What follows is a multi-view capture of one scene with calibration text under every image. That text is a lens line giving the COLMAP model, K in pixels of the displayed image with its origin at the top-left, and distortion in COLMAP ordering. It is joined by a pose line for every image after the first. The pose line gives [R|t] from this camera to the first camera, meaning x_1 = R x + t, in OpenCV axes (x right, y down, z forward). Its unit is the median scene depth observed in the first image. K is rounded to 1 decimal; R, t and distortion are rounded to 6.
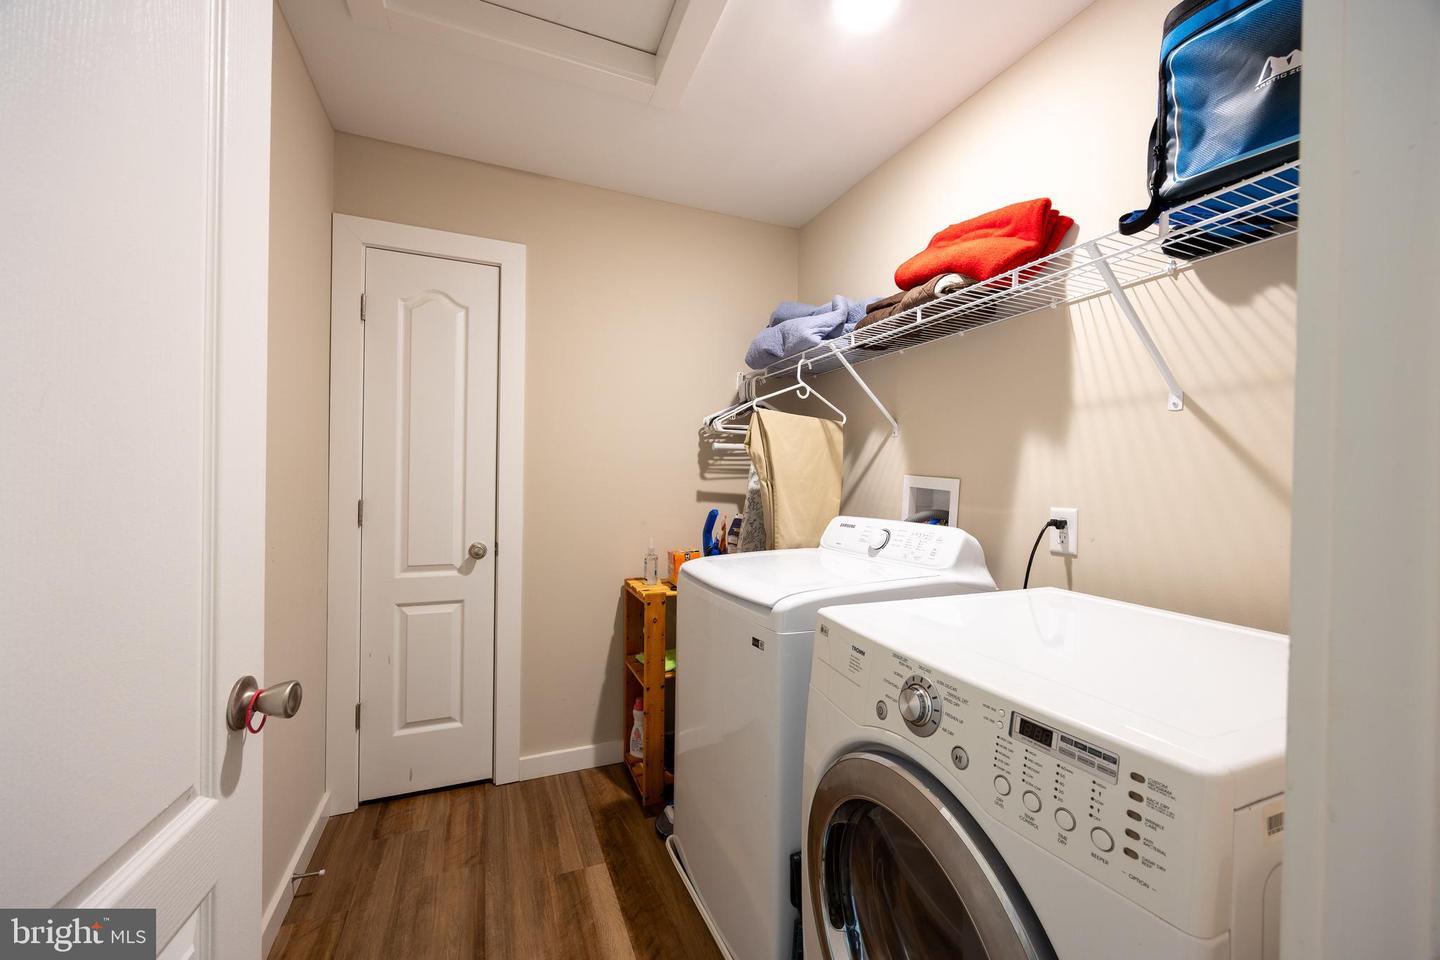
lens RADIAL K [[551.0, 0, 718.1], [0, 551.0, 481.3], [0, 0, 1]] dist [-0.002741, -0.000228]
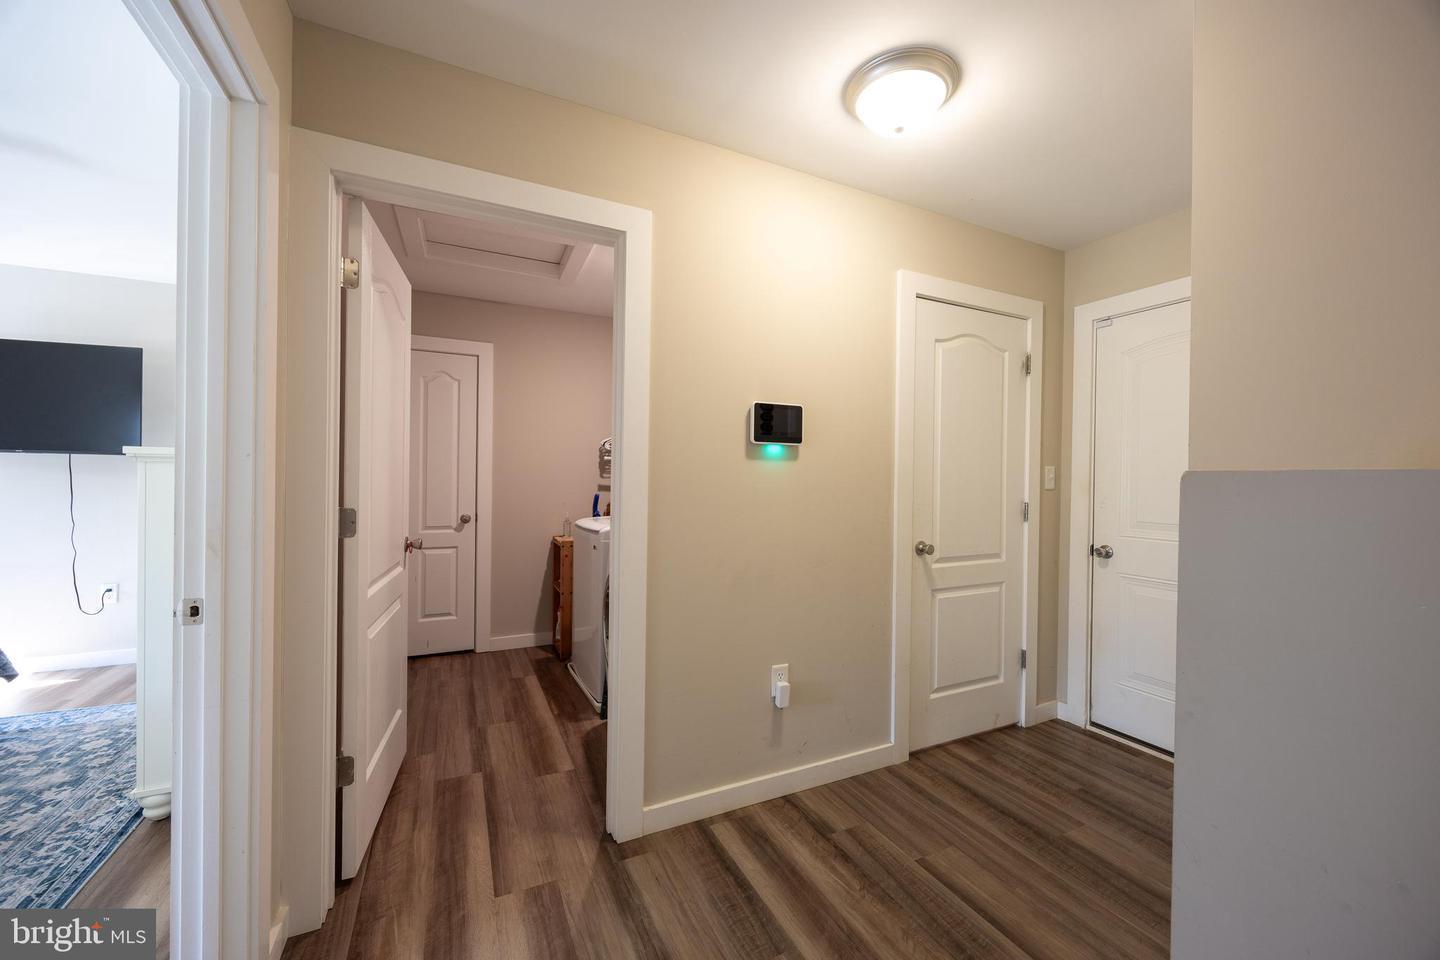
lens RADIAL K [[554.8, 0, 721.6], [0, 554.8, 480.6], [0, 0, 1]] dist [-0.006424, 0.000242]
pose [[0.998596, -0.001906, 0.052929, 0.285737], [0.001884, 0.999998, 0.000463, 0.005738], [-0.052929, -0.000363, 0.998598, -0.808799]]
